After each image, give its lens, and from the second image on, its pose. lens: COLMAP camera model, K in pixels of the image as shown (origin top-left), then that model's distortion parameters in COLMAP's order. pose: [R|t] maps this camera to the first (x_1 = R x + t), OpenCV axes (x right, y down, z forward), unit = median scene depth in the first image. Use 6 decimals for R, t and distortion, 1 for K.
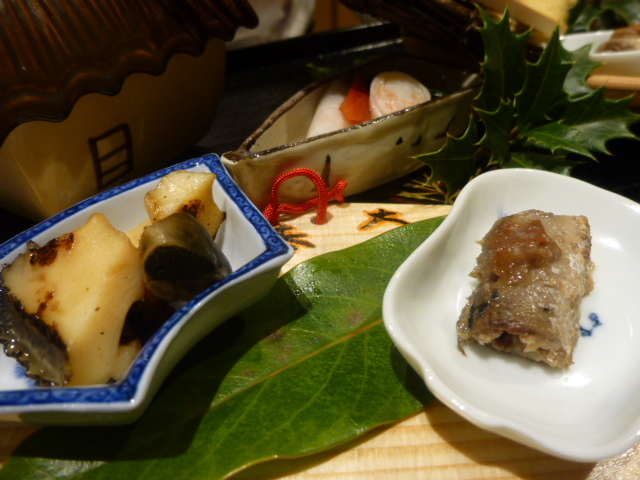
lens RADIAL K [[460.9, 0, 336.3], [0, 460.9, 239.9], [0, 0, 1]] dist [-0.034063, 0.003878]
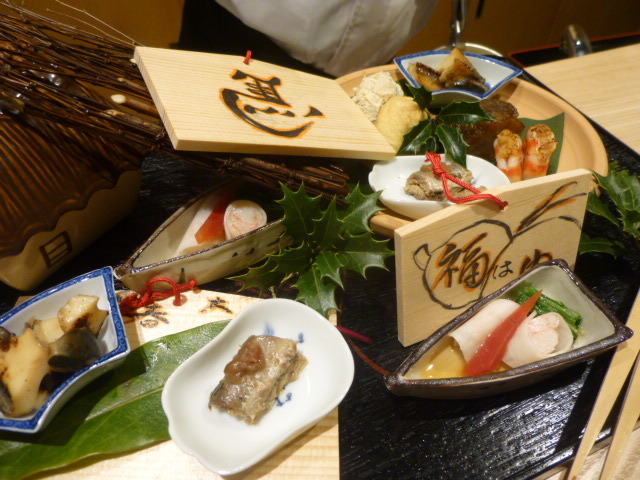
lens RADIAL K [[471.0, 0, 320.0], [0, 471.0, 240.0], [0, 0, 1]] dist [0.003793, 0.005448]
pose [[0.994070, 0.098585, -0.045899, 0.612912], [-0.090926, 0.985030, 0.146455, -0.650894], [0.059651, -0.141413, 0.988152, -0.711402]]
